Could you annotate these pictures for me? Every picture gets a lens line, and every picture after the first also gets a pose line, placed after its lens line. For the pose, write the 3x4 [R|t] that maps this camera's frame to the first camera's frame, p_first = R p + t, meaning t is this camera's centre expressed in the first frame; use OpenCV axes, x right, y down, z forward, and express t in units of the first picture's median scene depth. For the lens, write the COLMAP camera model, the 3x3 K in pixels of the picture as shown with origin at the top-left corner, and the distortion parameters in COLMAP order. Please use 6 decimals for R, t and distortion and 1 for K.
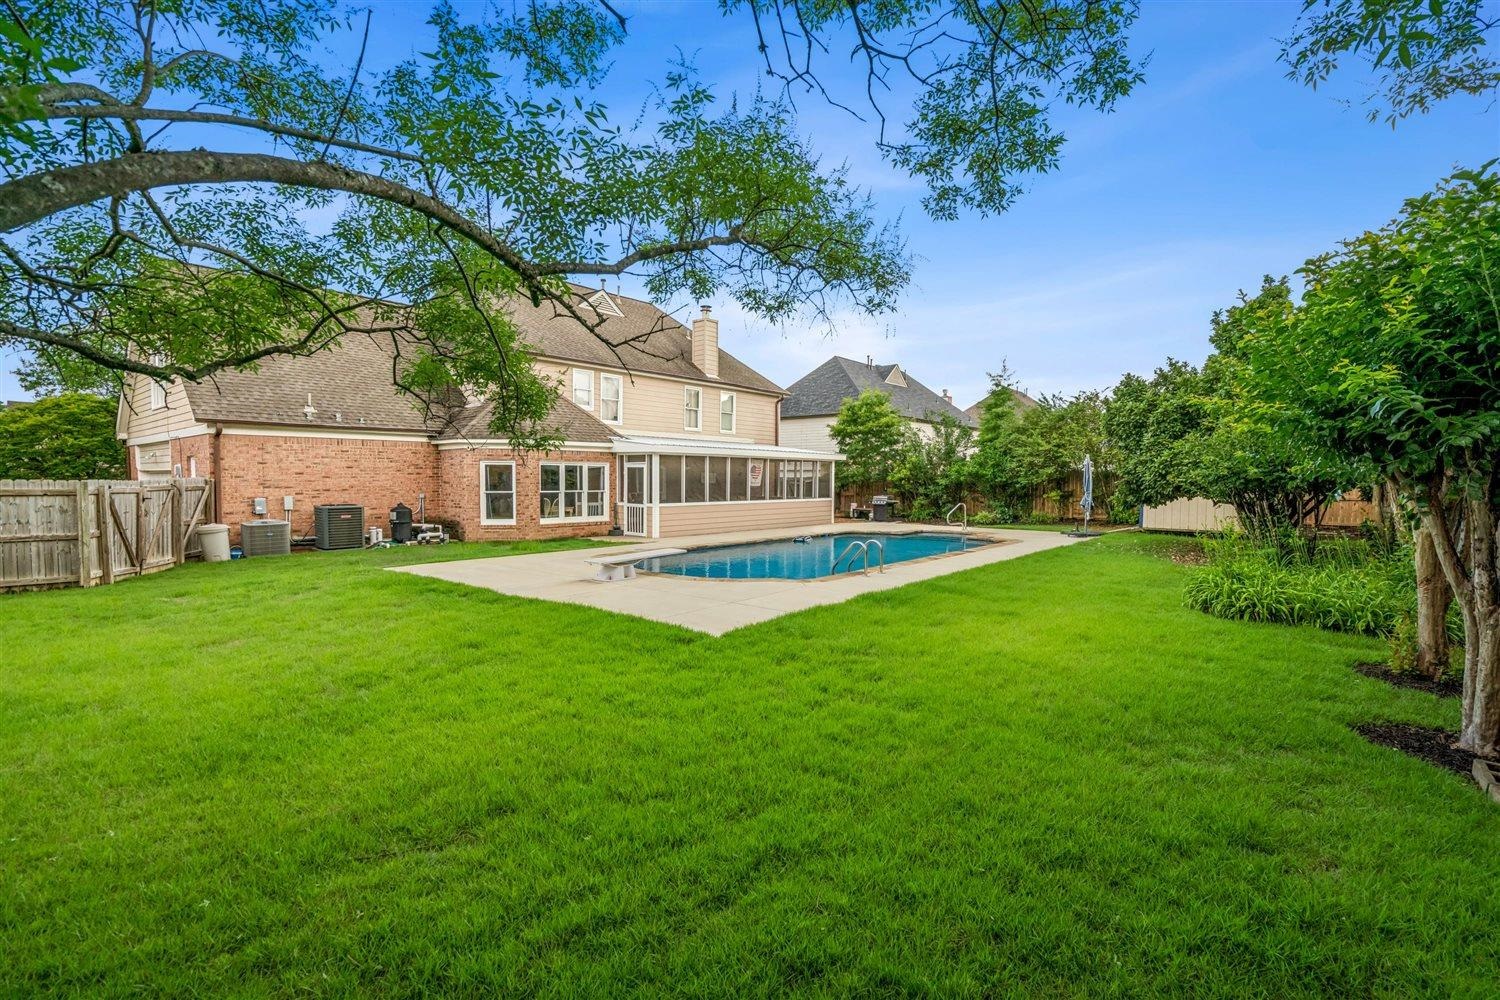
lens RADIAL K [[688.0, 0, 747.8], [0, 688.0, 502.1], [0, 0, 1]] dist [-0.009198, 0.003843]
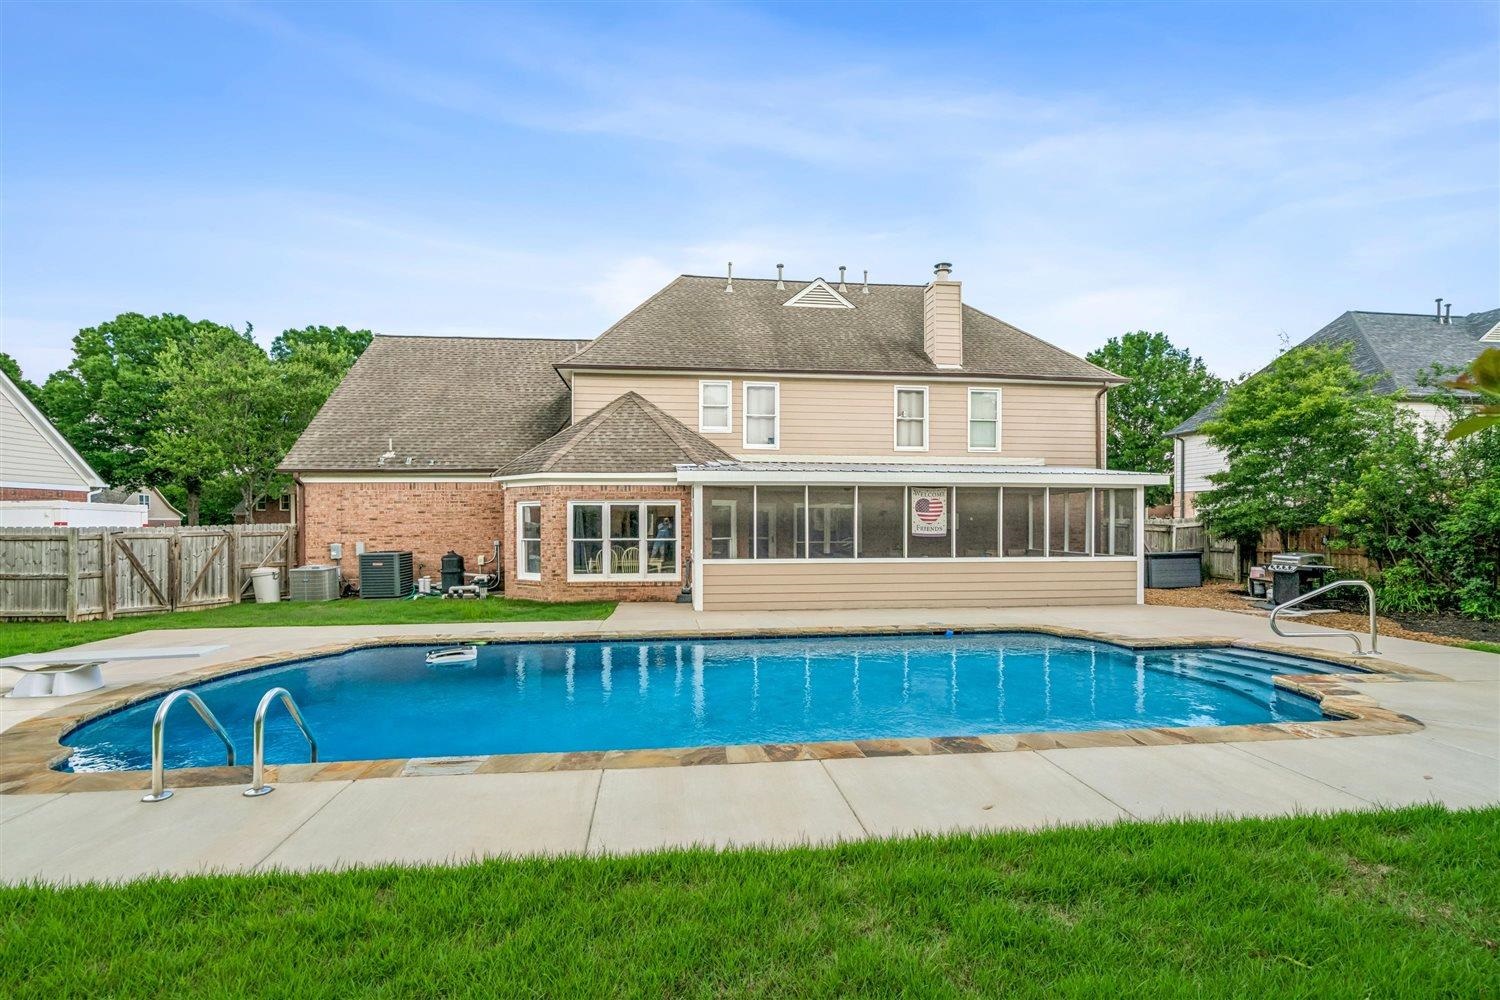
lens RADIAL K [[688.0, 0, 748.0], [0, 688.0, 511.3], [0, 0, 1]] dist [-0.009198, 0.003843]
pose [[0.726599, -0.017100, -0.686849, 0.360827], [-0.017410, 0.998911, -0.043287, -0.016472], [0.686841, 0.043411, 0.725510, 0.548907]]
